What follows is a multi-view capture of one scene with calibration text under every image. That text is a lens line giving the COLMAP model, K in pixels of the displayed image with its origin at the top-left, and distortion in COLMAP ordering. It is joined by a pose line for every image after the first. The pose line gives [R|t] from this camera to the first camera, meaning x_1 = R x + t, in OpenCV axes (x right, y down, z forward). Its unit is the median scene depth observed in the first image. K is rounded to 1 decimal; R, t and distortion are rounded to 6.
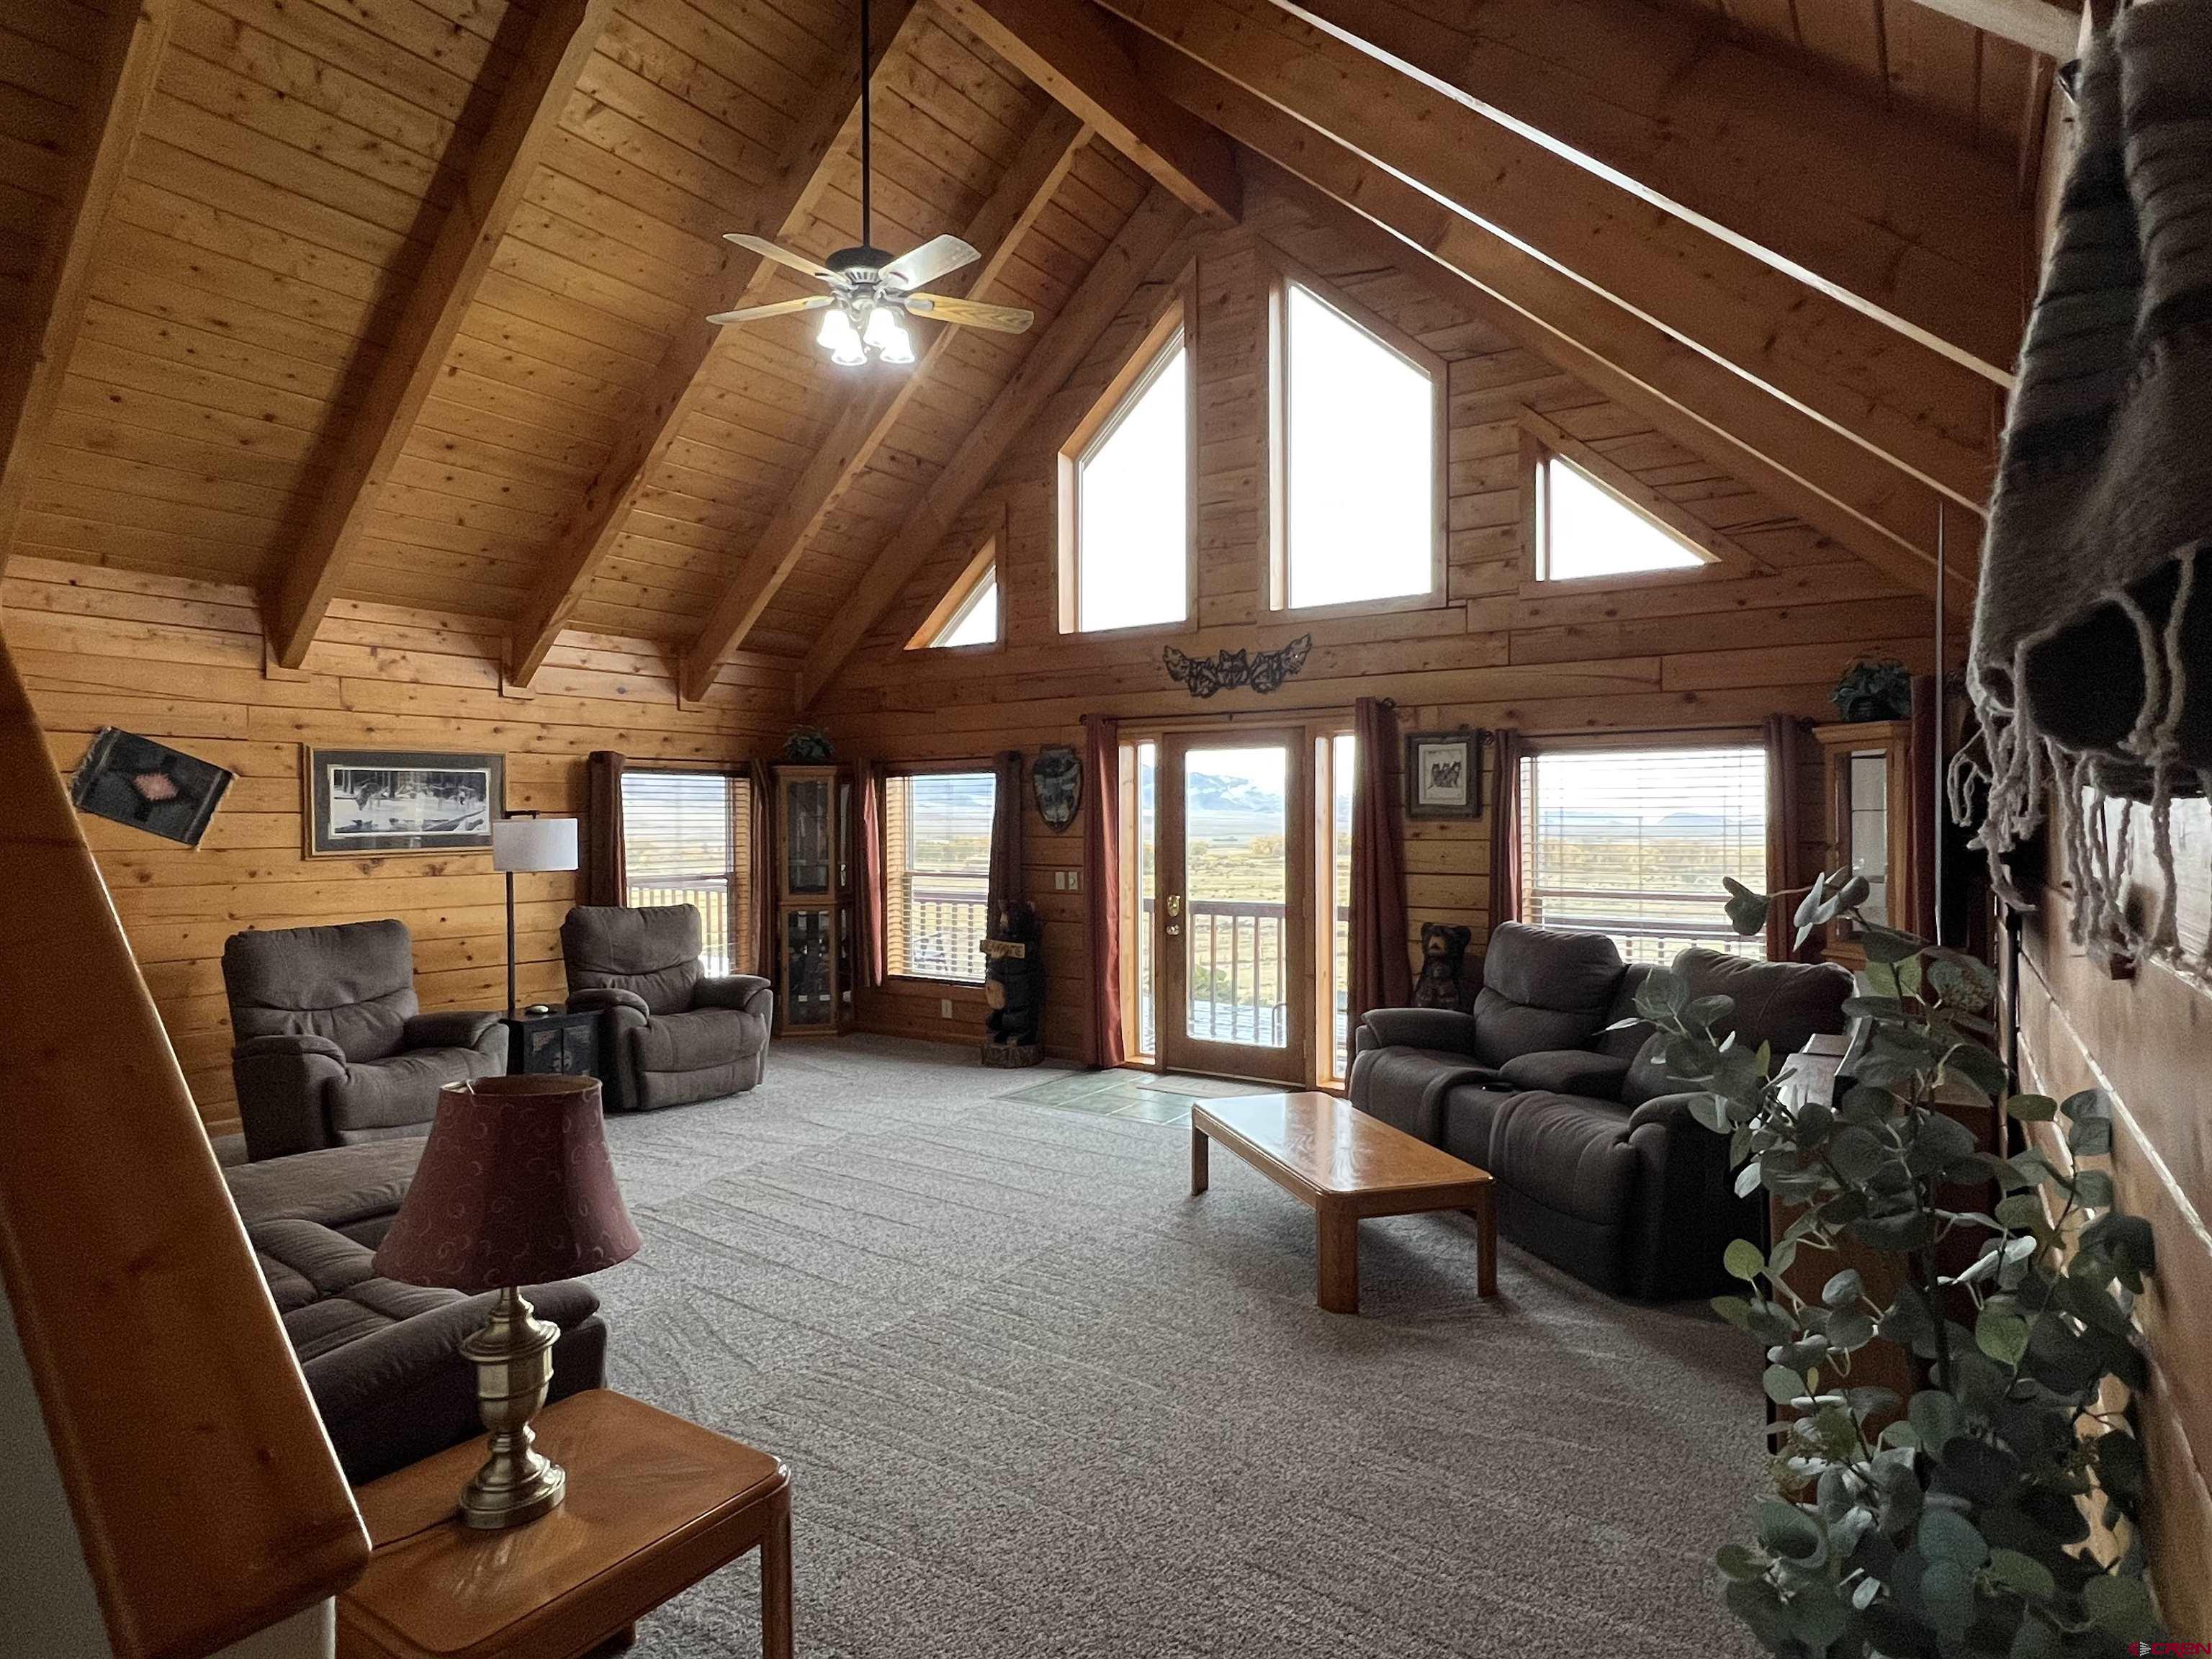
lens RADIAL K [[1206.9, 0, 1111.4], [0, 1206.9, 833.9], [0, 0, 1]] dist [0.002237, 0.000045]
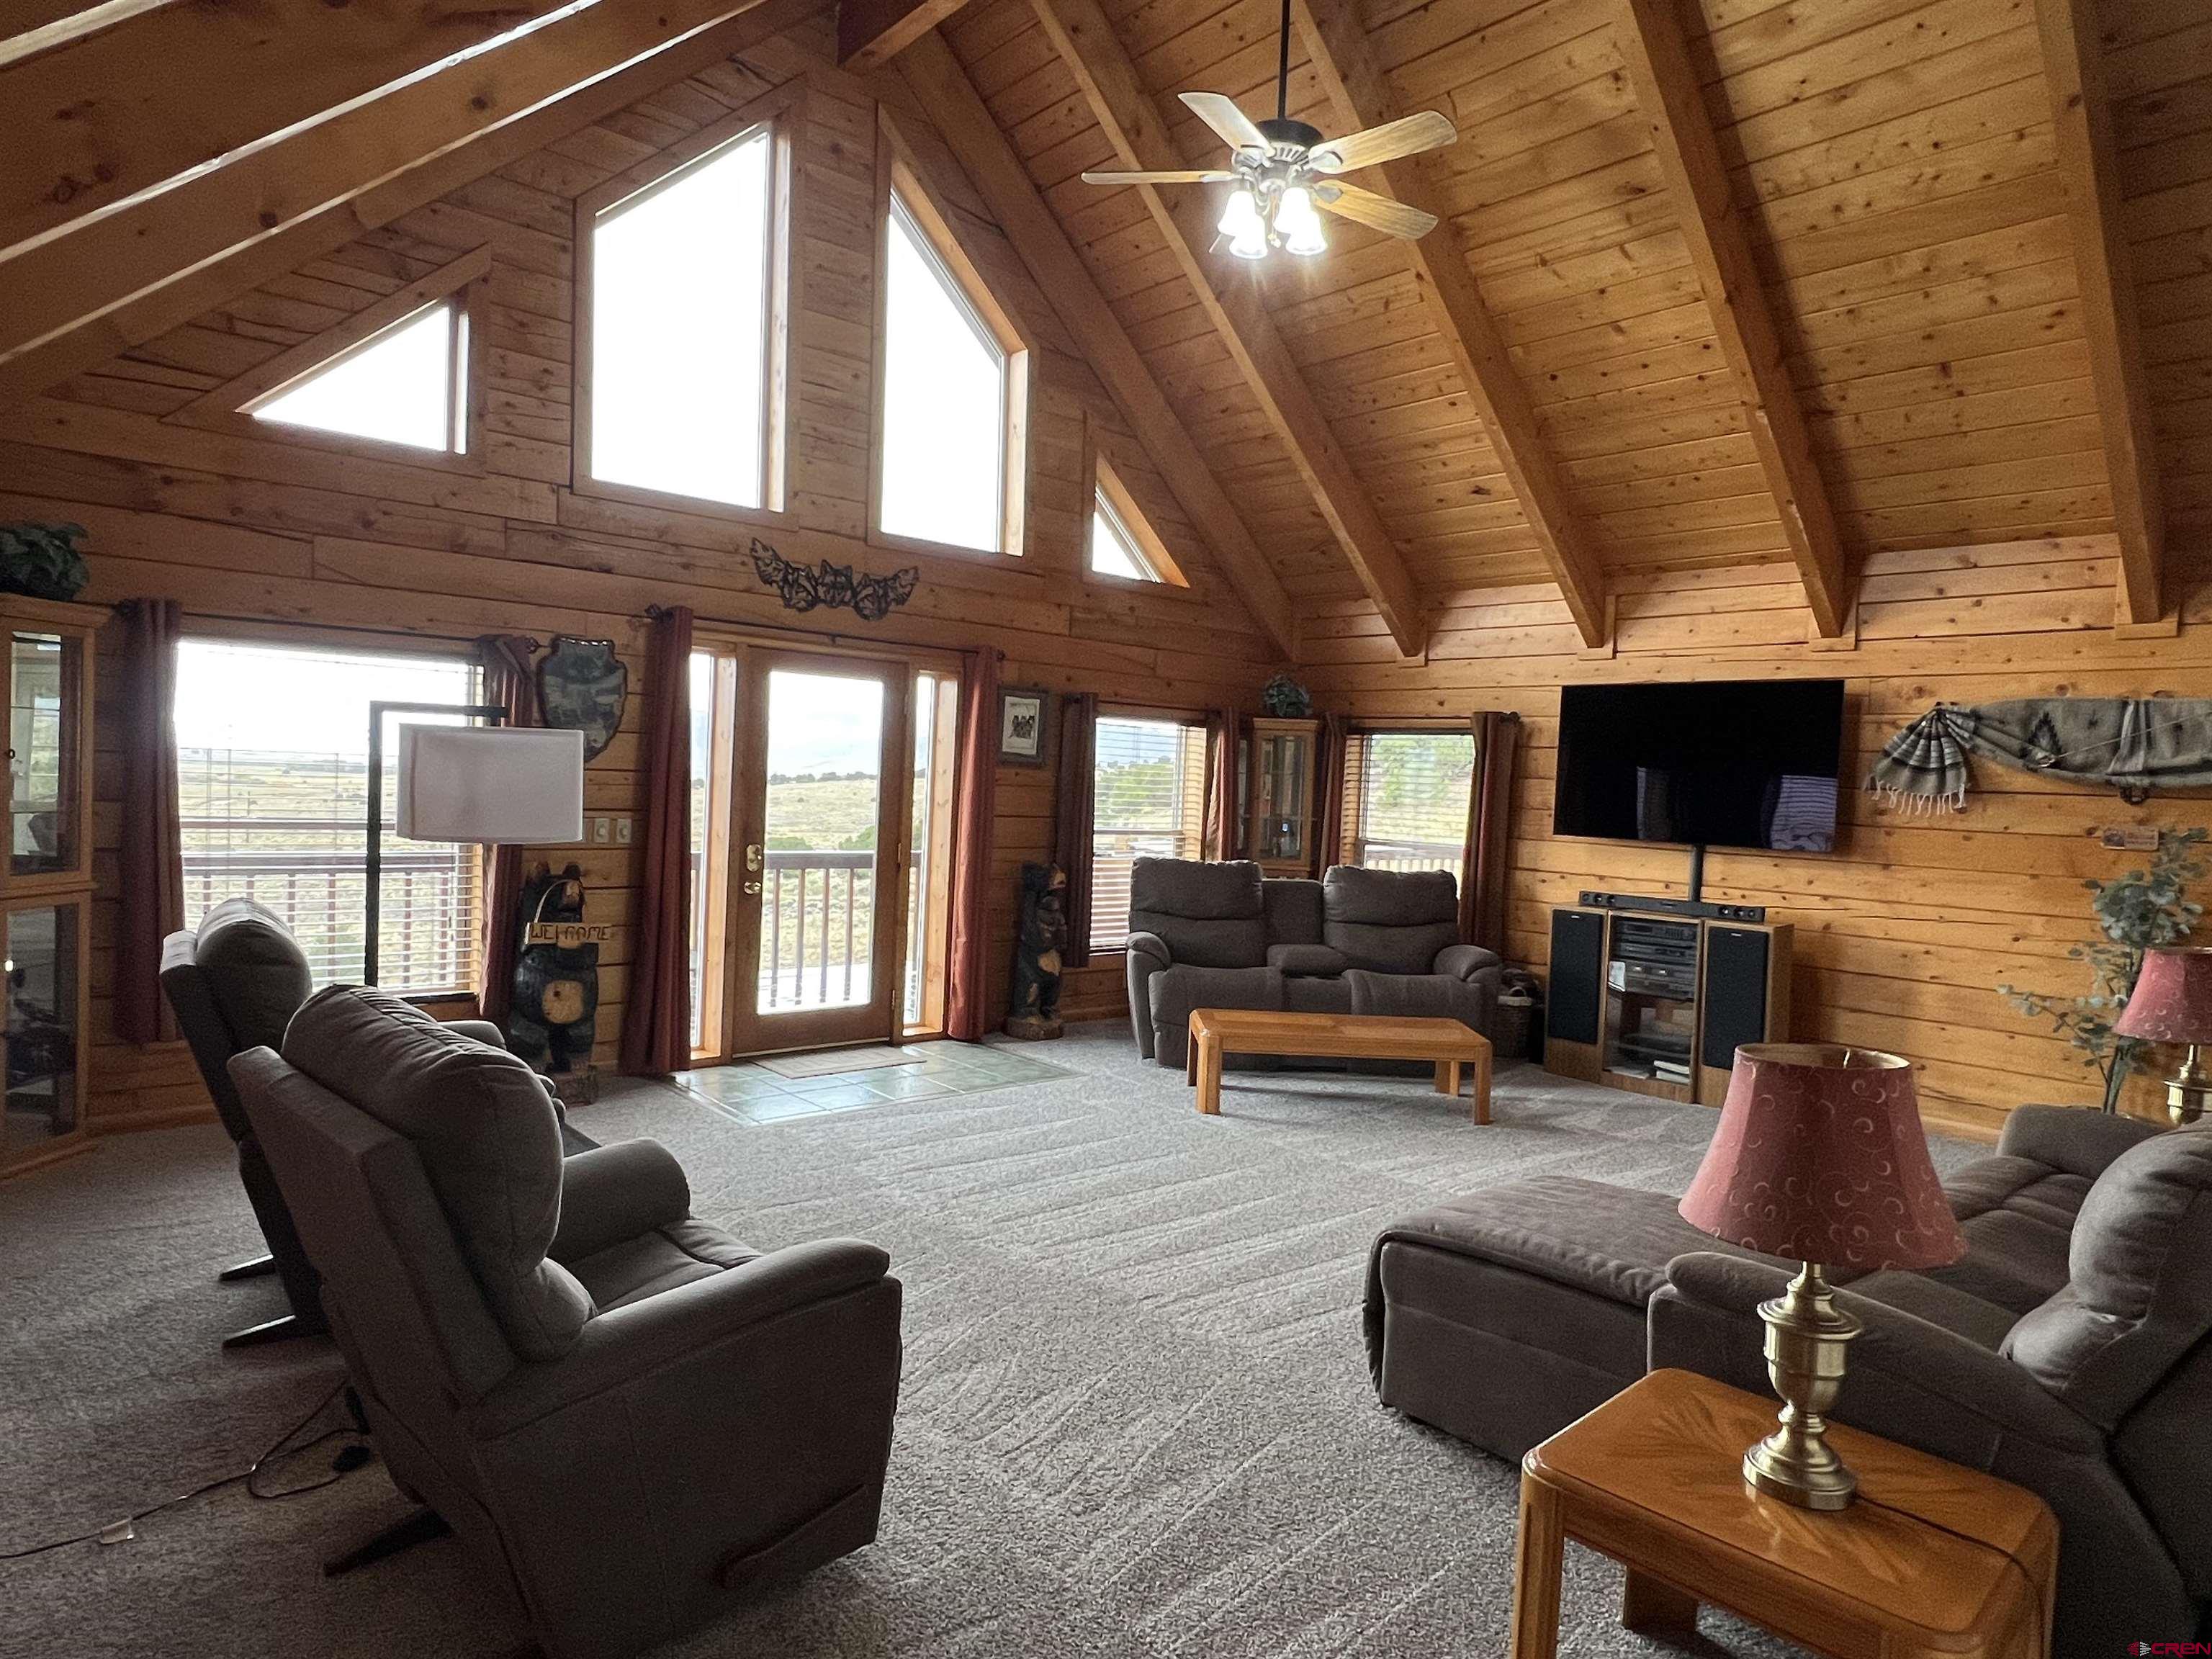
lens RADIAL K [[1350.0, 0, 1107.0], [0, 1350.0, 836.0], [0, 0, 1]] dist [0.003706, 0.001487]
pose [[0.238950, -0.030871, 0.970541, -0.810382], [-0.035684, 0.998540, 0.040547, -0.001414], [-0.970376, -0.044321, 0.237499, 0.567252]]
